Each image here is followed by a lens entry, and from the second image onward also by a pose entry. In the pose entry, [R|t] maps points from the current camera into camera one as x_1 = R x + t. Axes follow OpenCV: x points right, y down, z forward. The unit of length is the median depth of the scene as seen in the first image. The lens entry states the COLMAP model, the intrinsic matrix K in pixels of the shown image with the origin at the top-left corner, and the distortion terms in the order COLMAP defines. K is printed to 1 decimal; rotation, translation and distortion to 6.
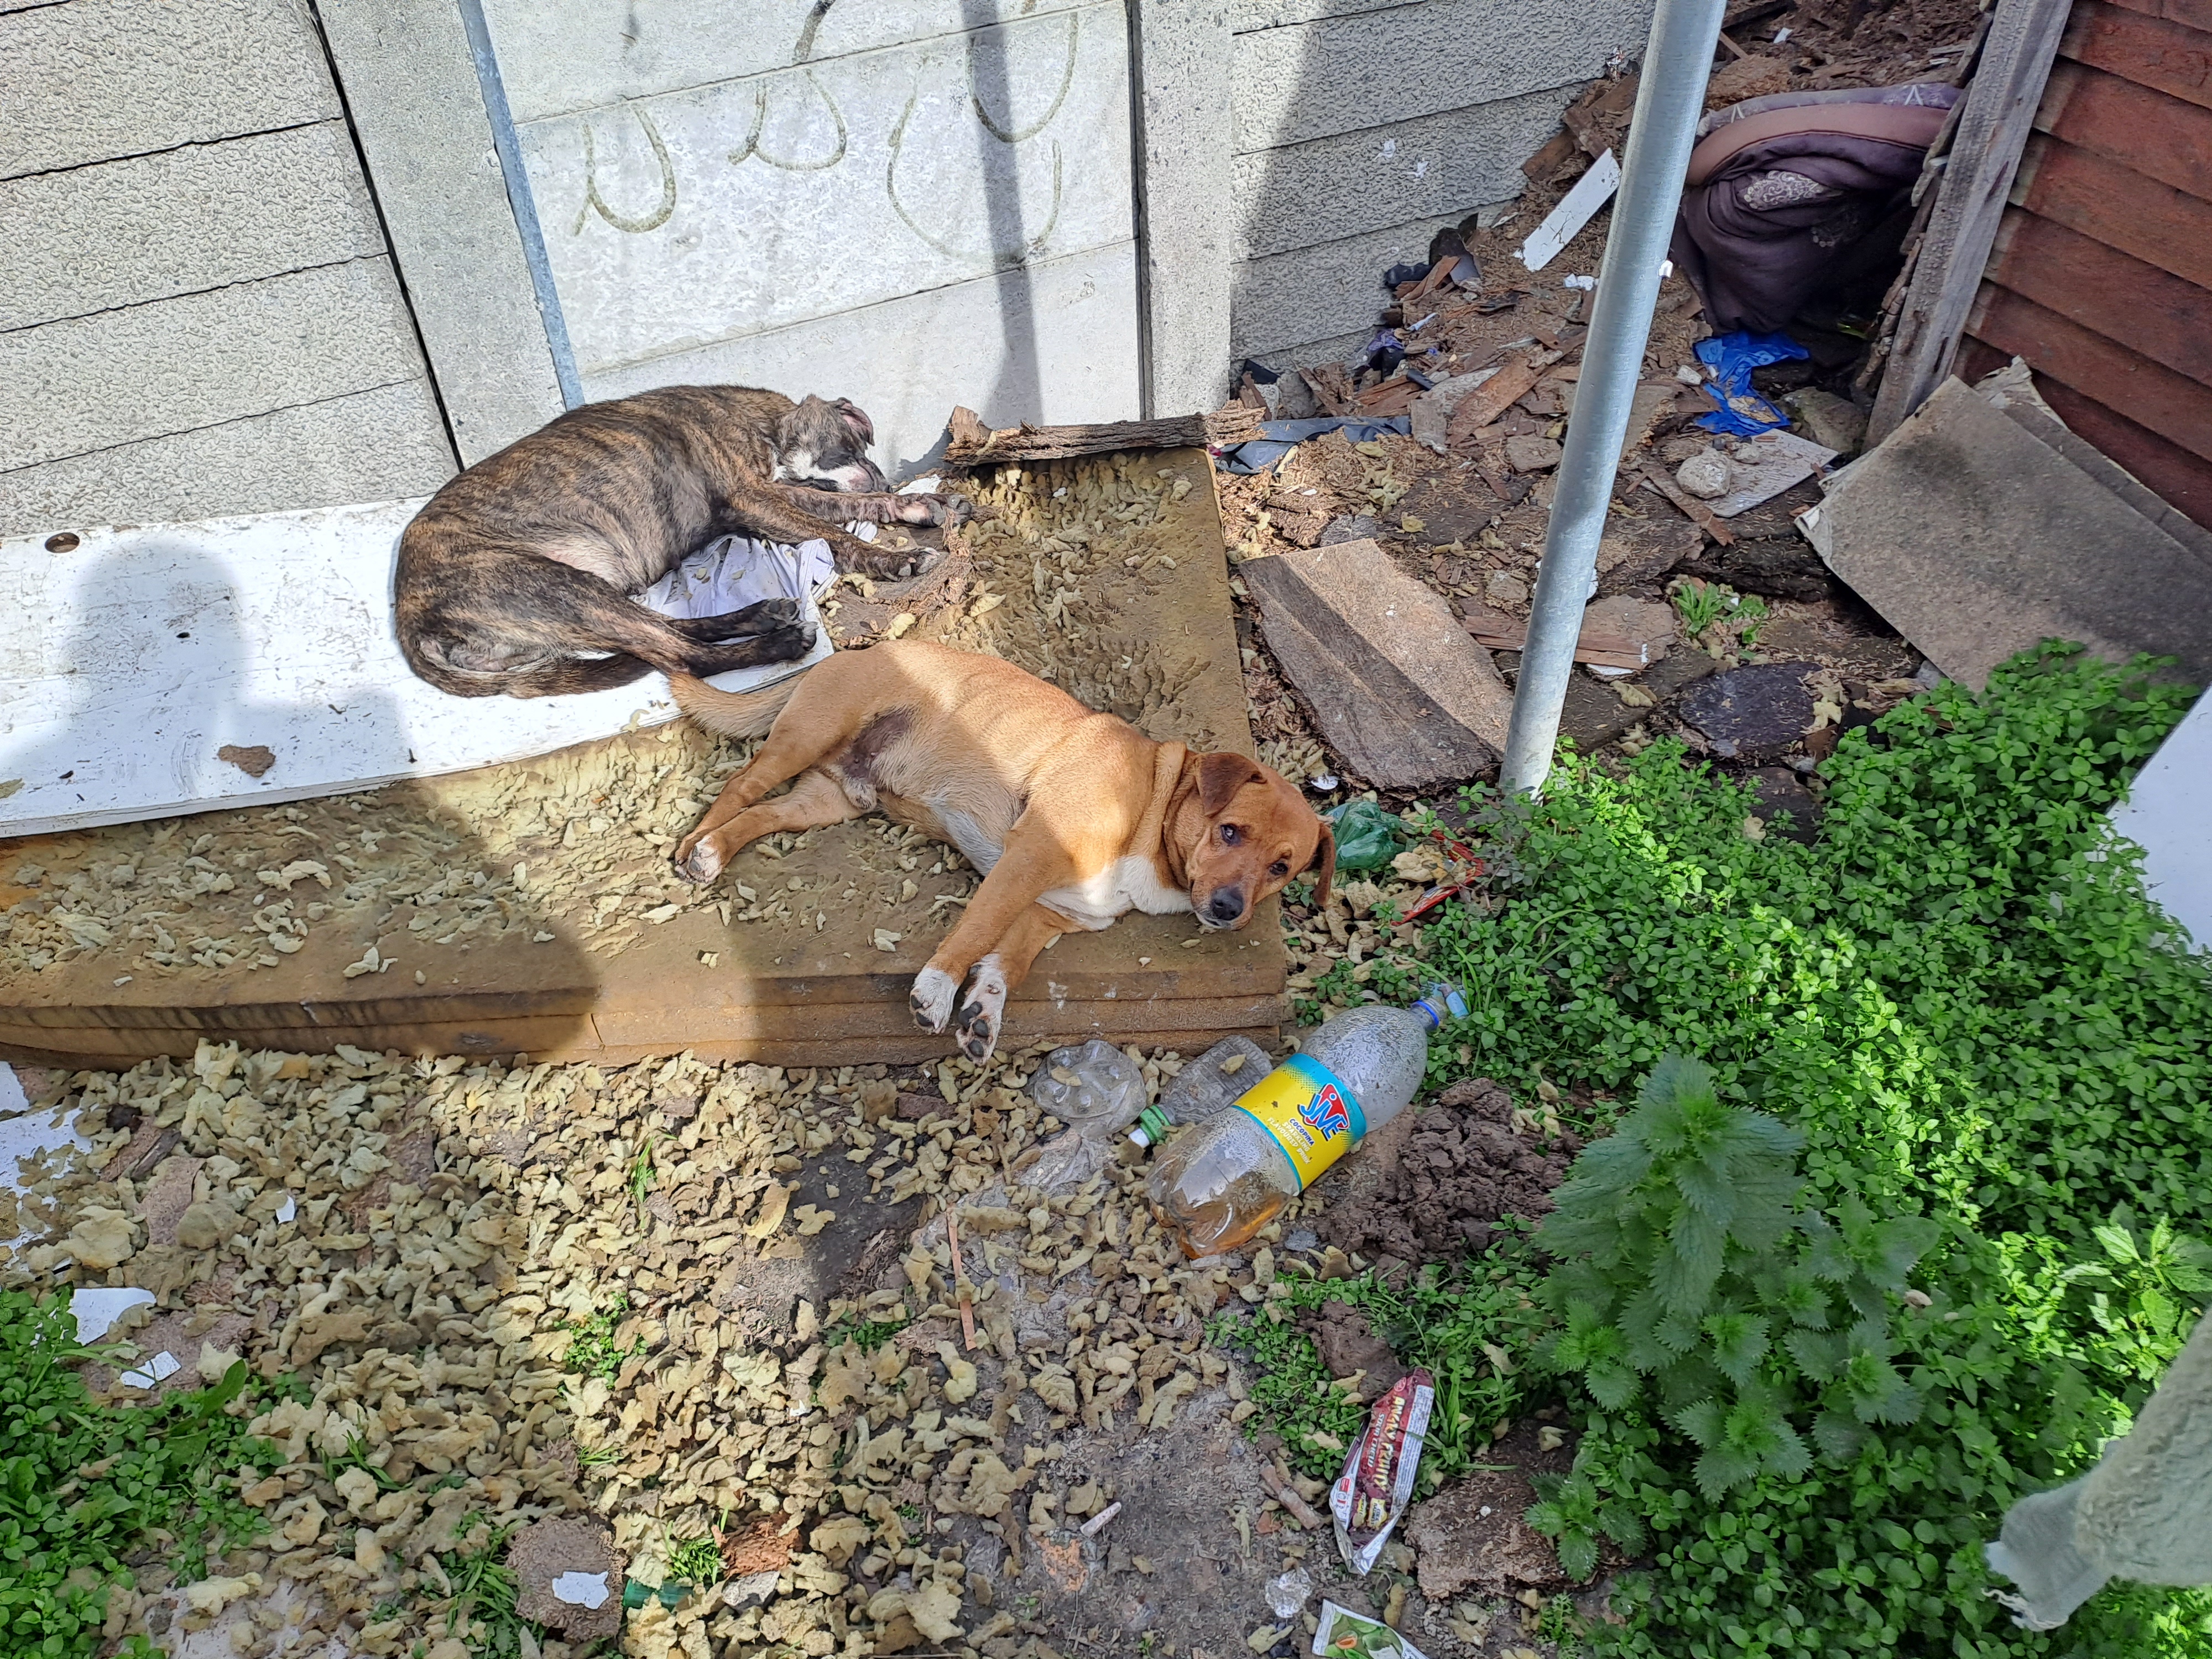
lens RADIAL K [[1650.4, 0, 1108.3], [0, 1650.4, 884.8], [0, 0, 1]] dist [0.114802, -0.134102]
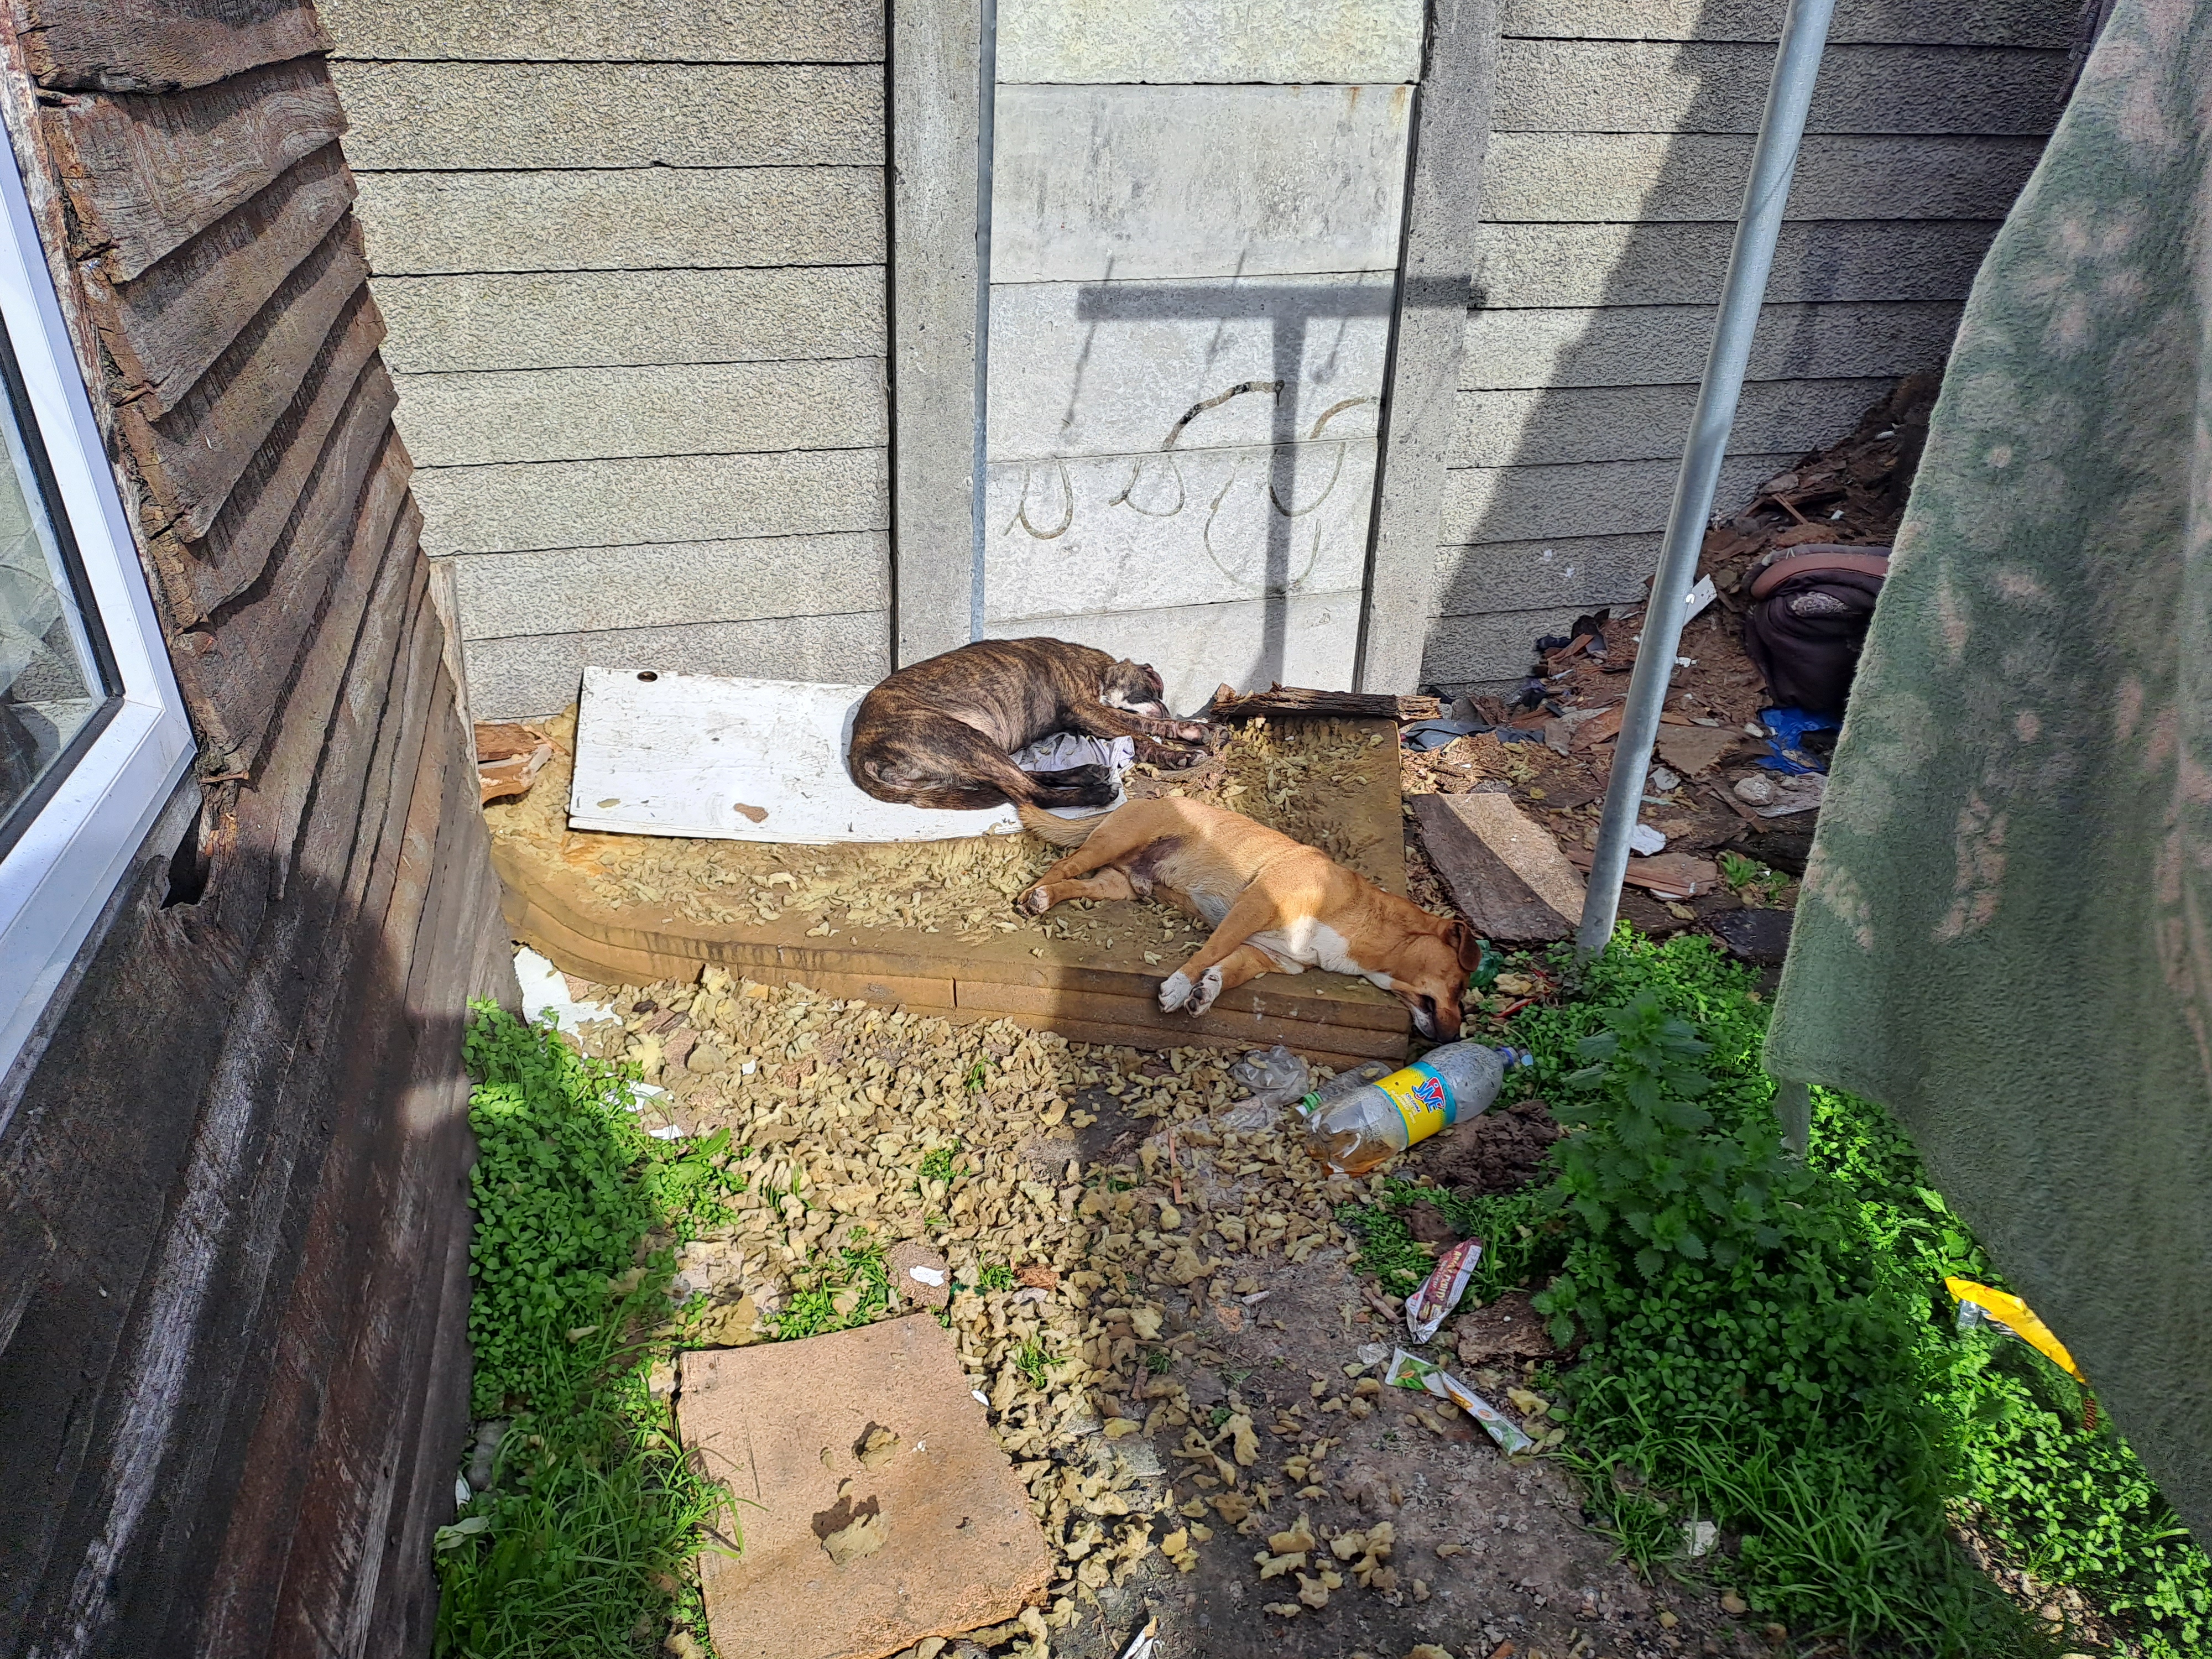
lens RADIAL K [[1650.4, 0, 1108.3], [0, 1650.4, 884.8], [0, 0, 1]] dist [0.114802, -0.134102]
pose [[0.985217, 0.139506, -0.099426, -0.027327], [-0.159150, 0.960122, -0.229861, 0.276435], [0.063394, 0.242287, 0.968131, -0.421242]]
